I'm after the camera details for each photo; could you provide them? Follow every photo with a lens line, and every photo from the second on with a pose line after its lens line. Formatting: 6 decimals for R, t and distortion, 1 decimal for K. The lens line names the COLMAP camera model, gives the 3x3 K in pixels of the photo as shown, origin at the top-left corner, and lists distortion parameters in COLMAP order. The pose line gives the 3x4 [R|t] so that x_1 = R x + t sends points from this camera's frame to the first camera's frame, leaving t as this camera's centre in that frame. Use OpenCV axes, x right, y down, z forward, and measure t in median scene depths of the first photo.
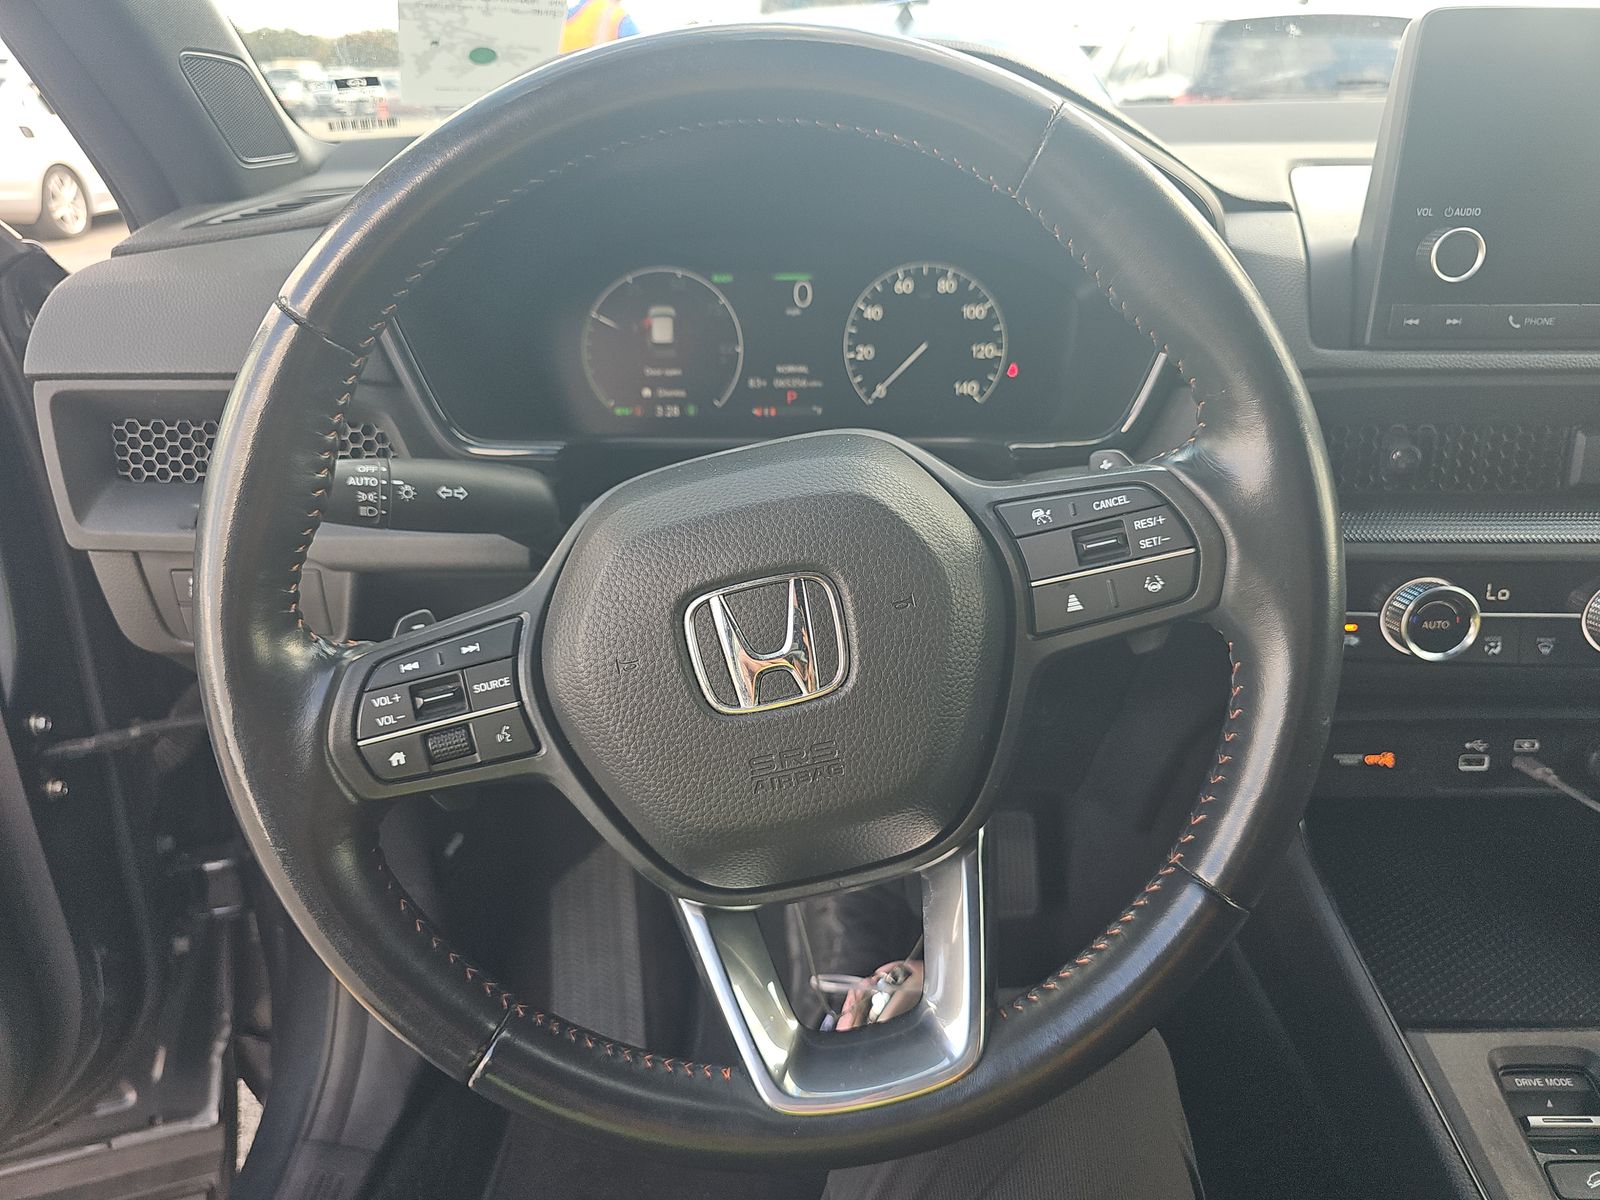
lens RADIAL K [[1091.1, 0, 800.0], [0, 1091.1, 600.0], [0, 0, 1]] dist [-0.001232, -0.002684]
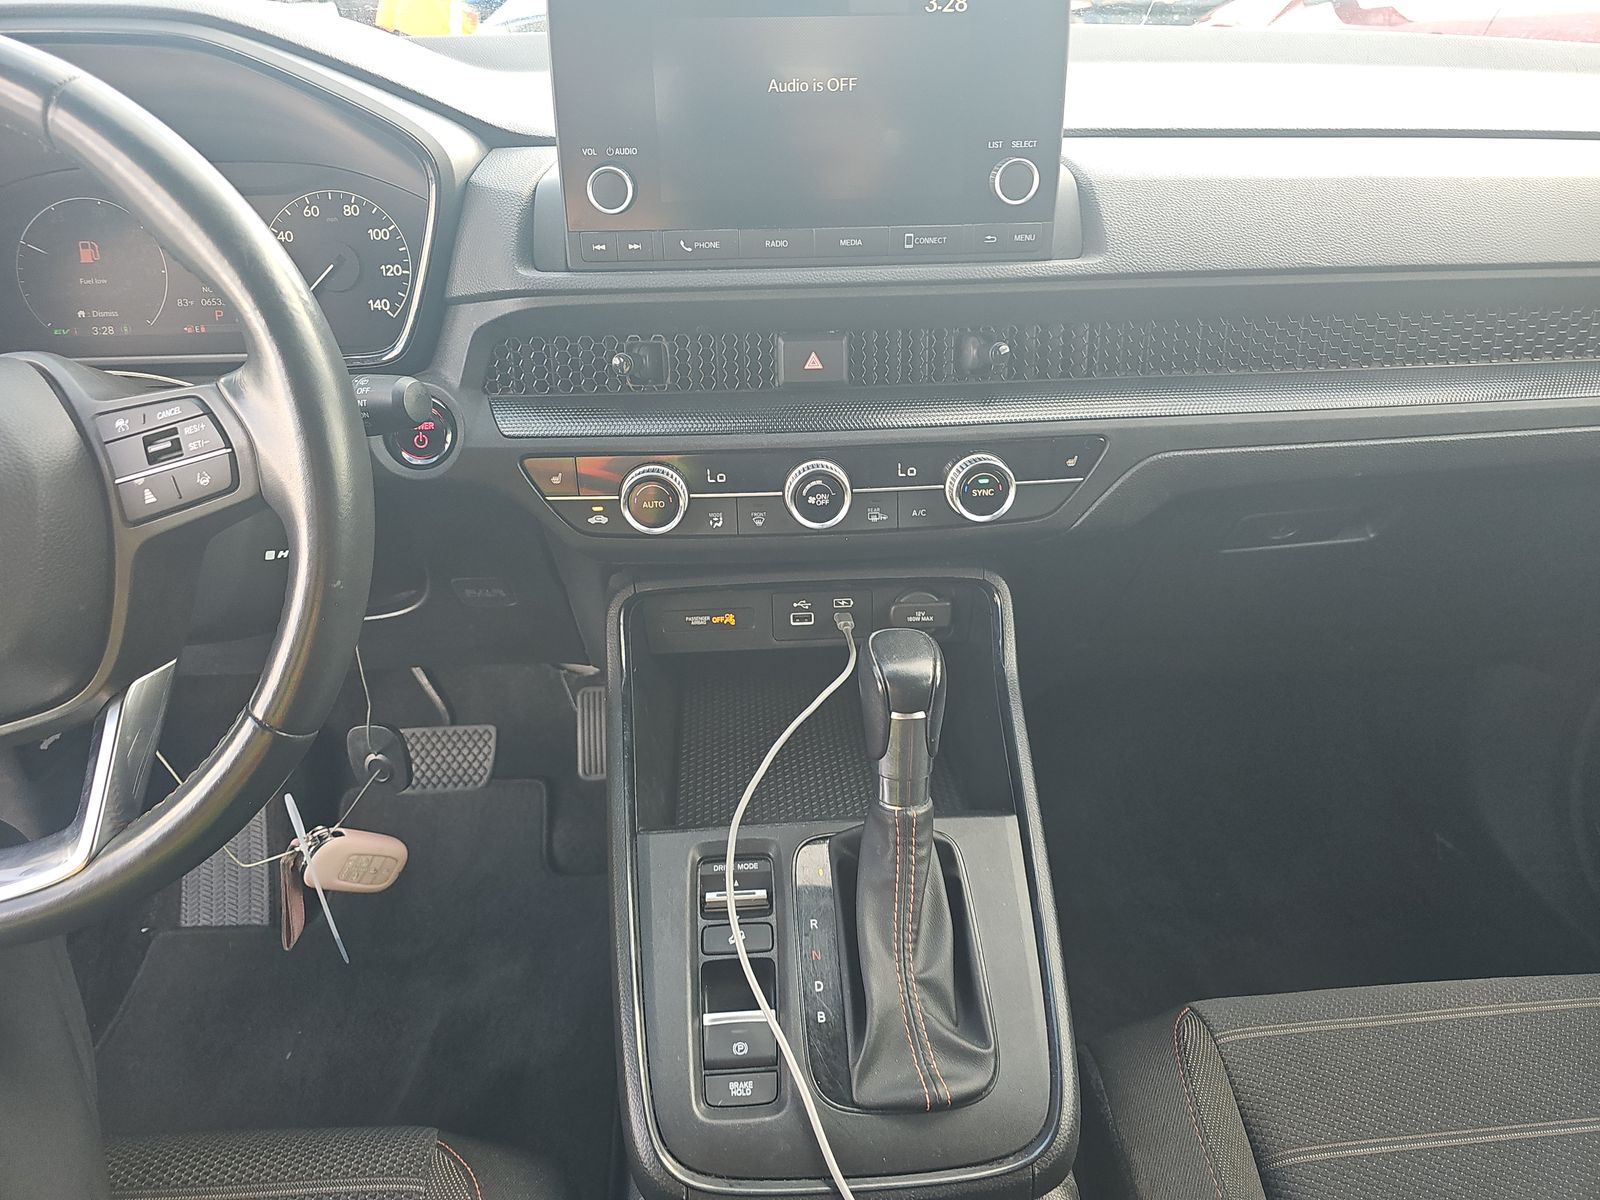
lens RADIAL K [[1059.7, 0, 800.0], [0, 1059.7, 600.0], [0, 0, 1]] dist [0.004529, 0.001268]
pose [[0.997566, -0.035563, 0.059985, 0.510520], [0.029497, 0.994636, 0.099145, 0.012553], [-0.063189, -0.097134, 0.993263, -0.139949]]
